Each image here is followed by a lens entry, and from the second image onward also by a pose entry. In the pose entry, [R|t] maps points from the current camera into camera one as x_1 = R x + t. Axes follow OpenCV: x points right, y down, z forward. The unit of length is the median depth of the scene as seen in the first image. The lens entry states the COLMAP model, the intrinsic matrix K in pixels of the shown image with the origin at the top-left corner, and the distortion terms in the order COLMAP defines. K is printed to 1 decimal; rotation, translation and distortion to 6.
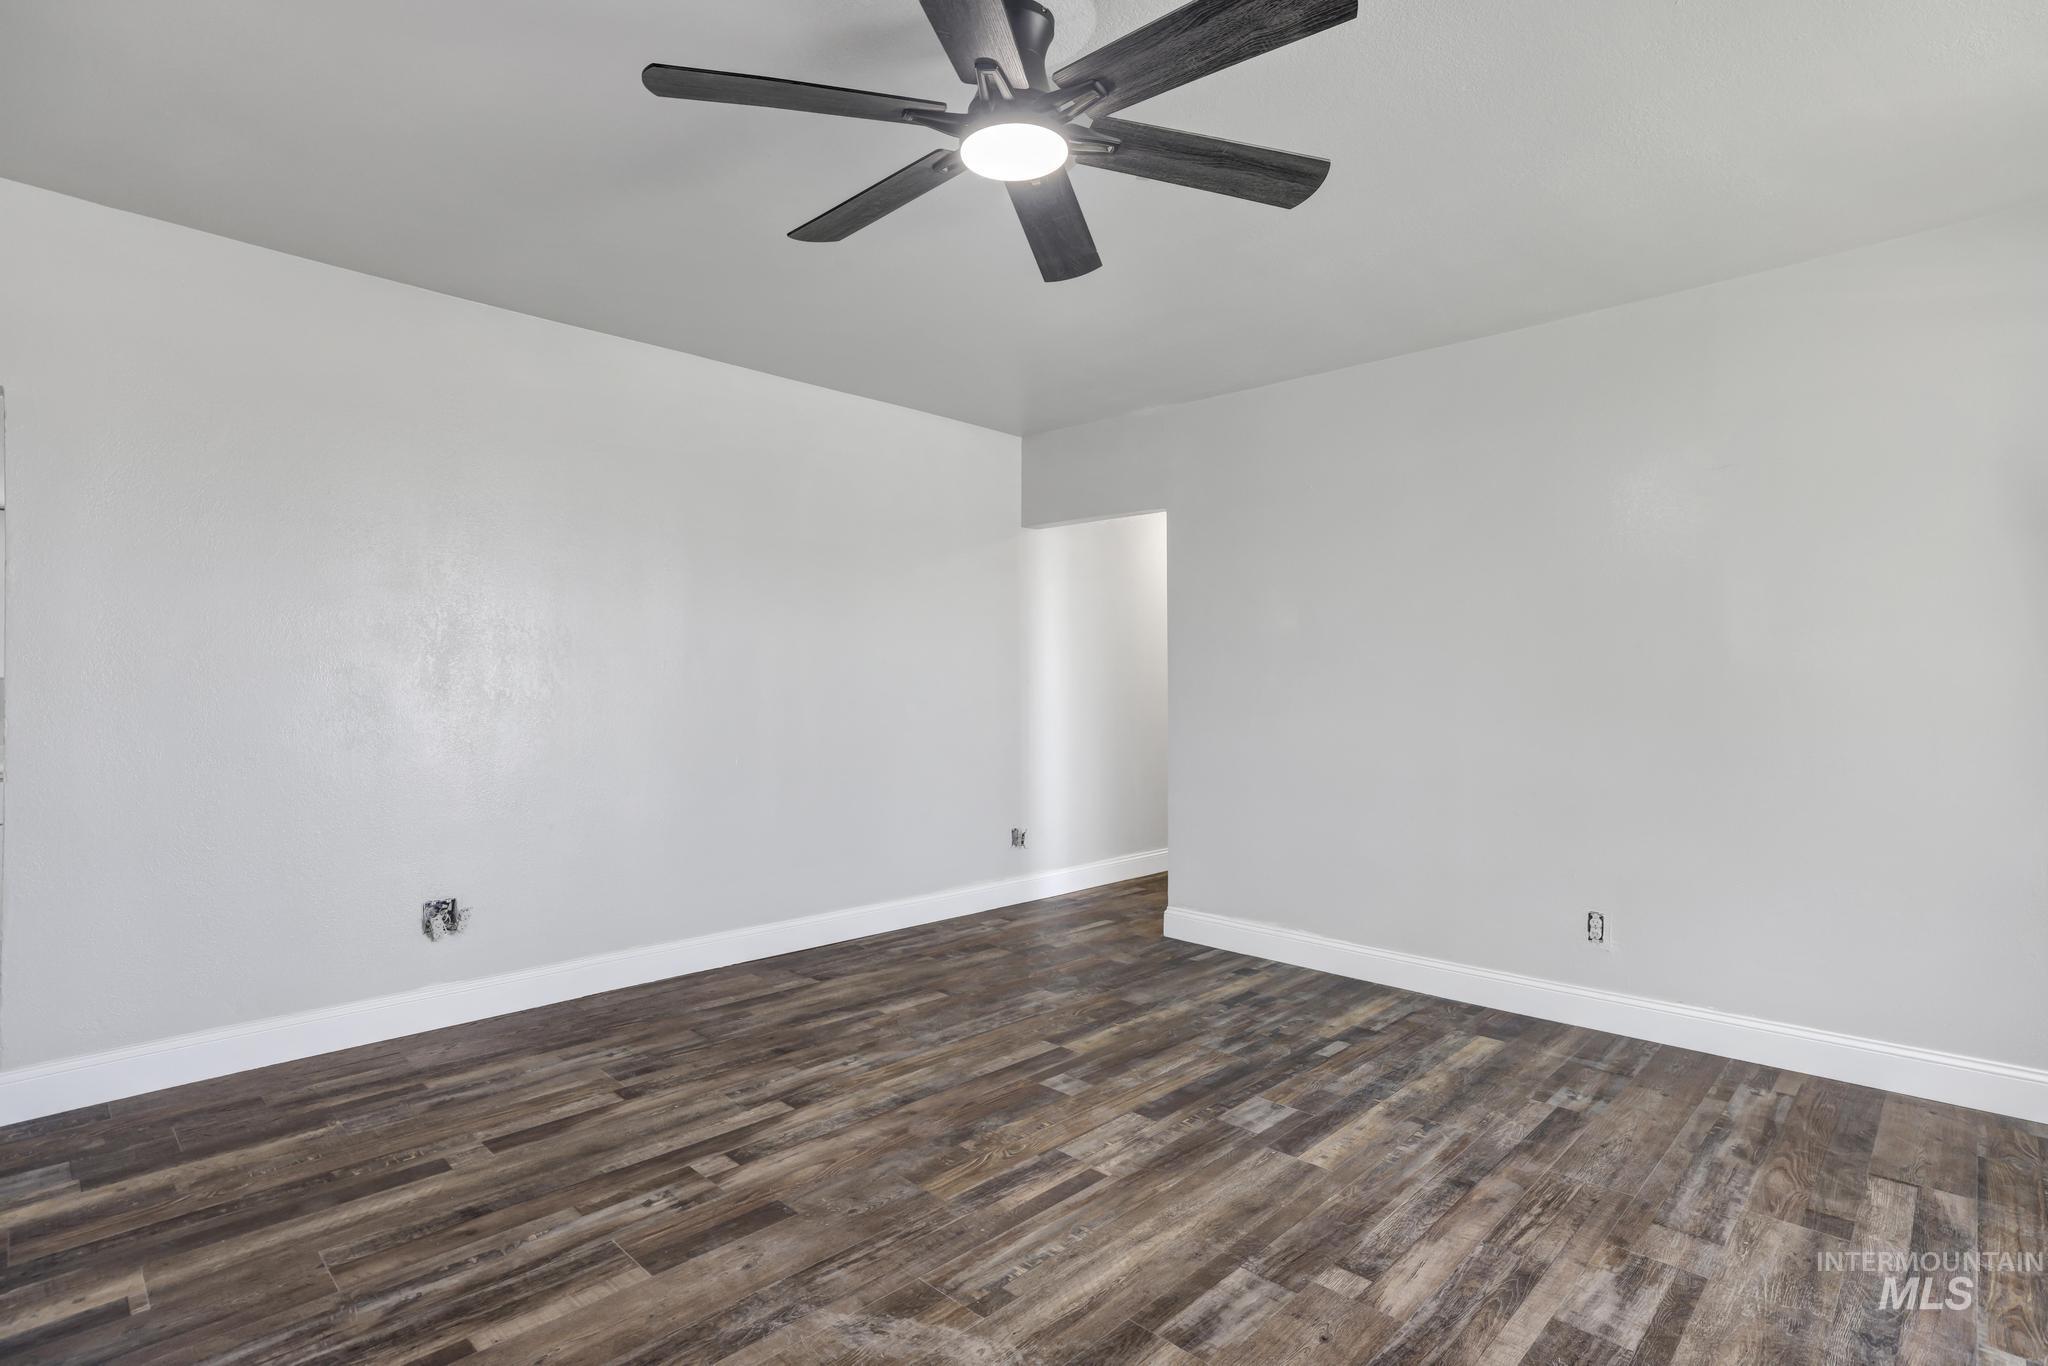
lens RADIAL K [[1015.9, 0, 1017.8], [0, 1015.9, 675.6], [0, 0, 1]] dist [0.005106, 0.006578]
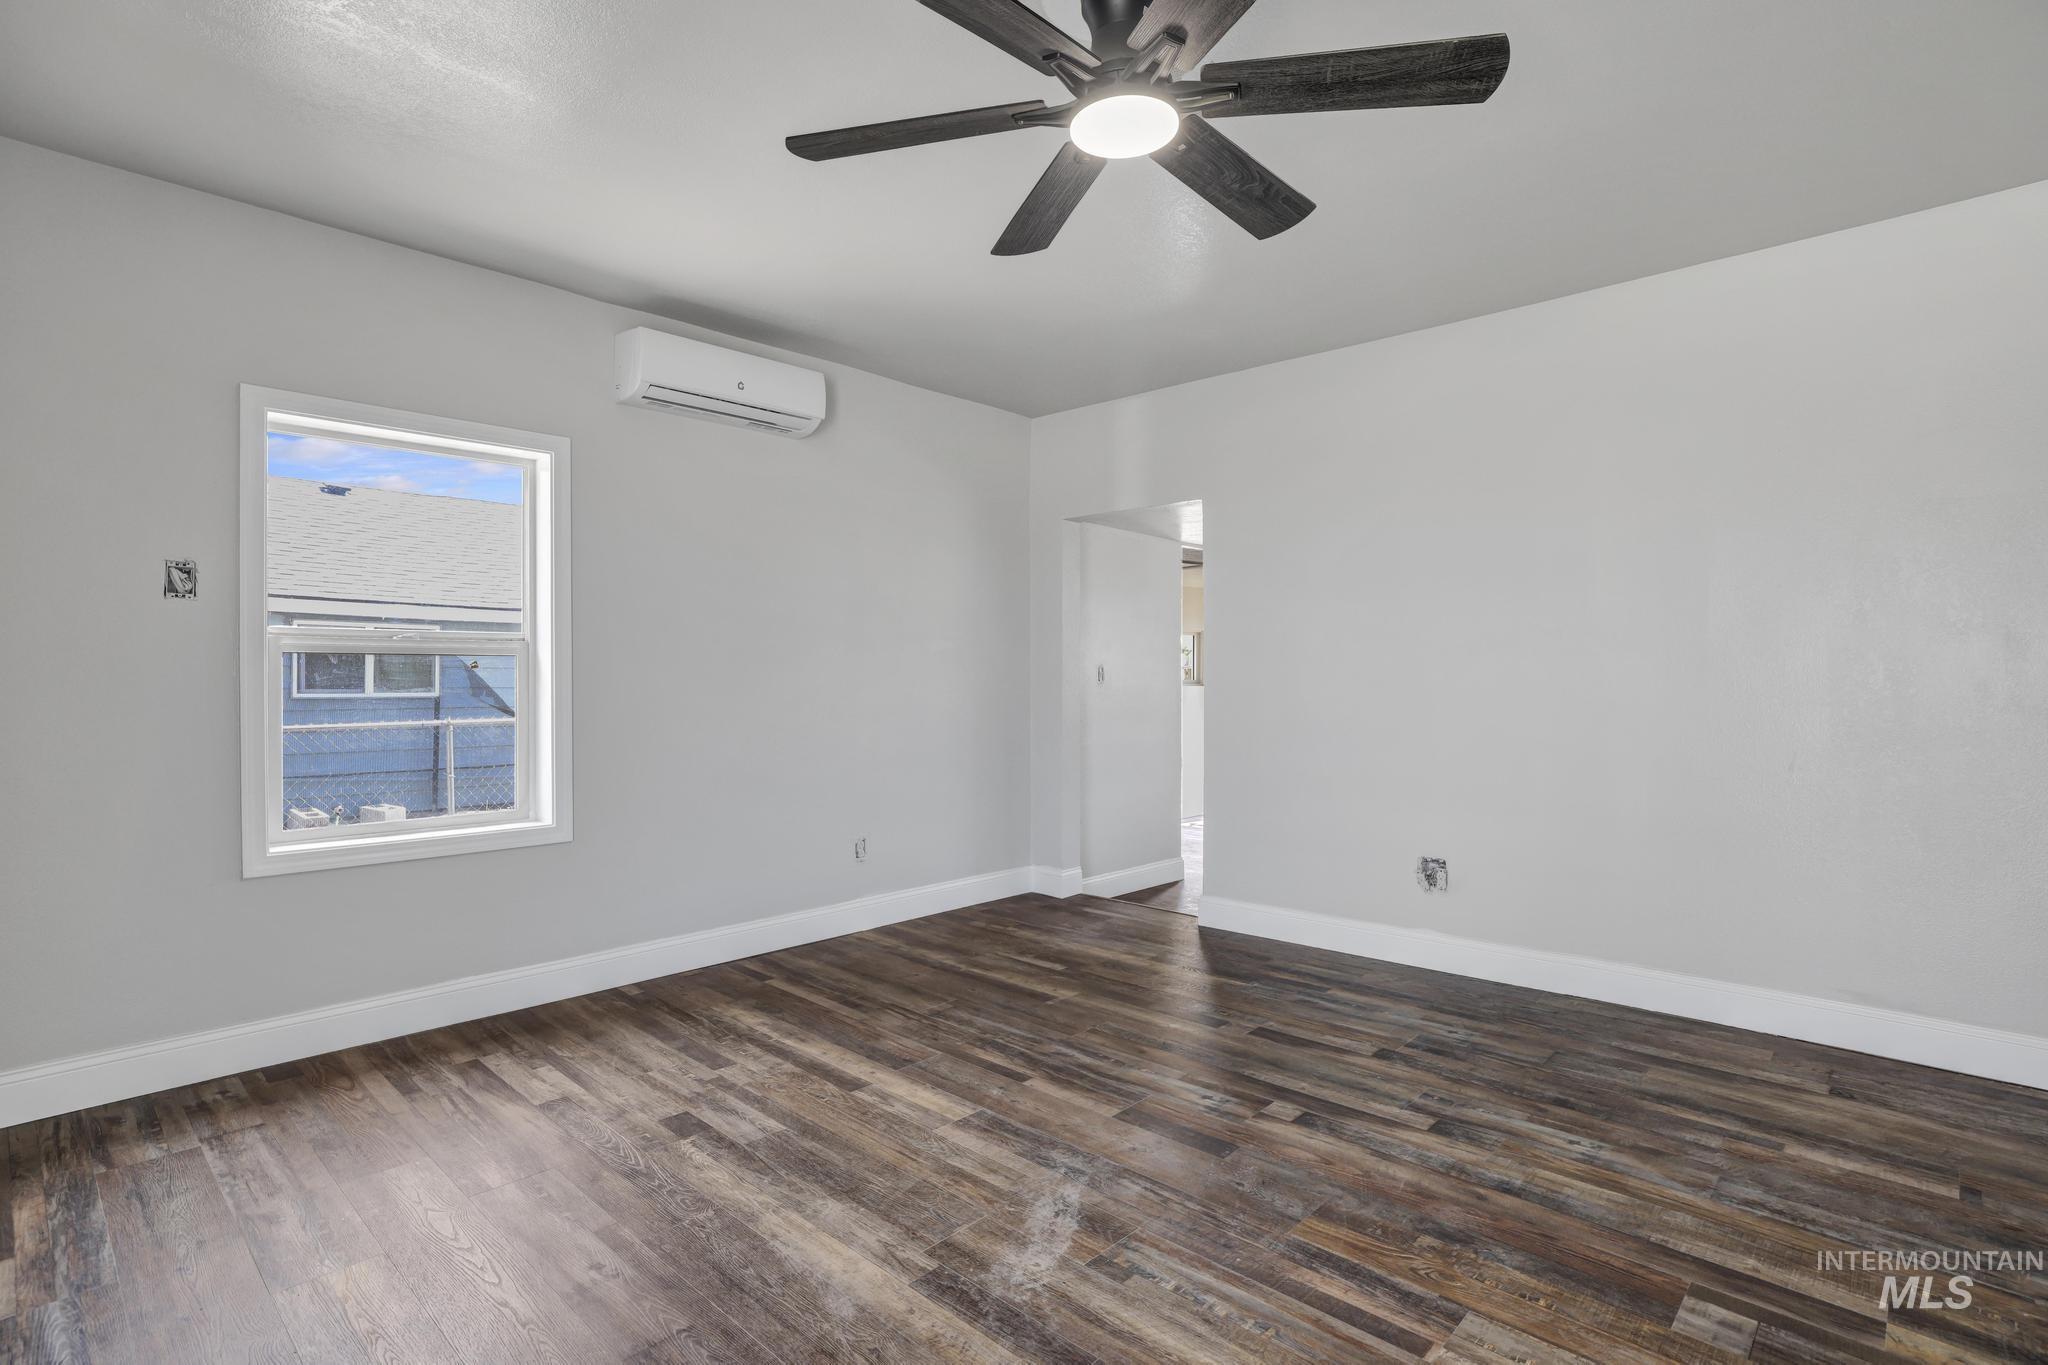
lens RADIAL K [[1015.9, 0, 1016.0], [0, 1015.9, 684.4], [0, 0, 1]] dist [0.005106, 0.006578]
pose [[0.004344, -0.002111, -0.999988, 0.684493], [0.021088, 0.999776, -0.002019, 0.018768], [0.999768, -0.021079, 0.004388, 0.625437]]
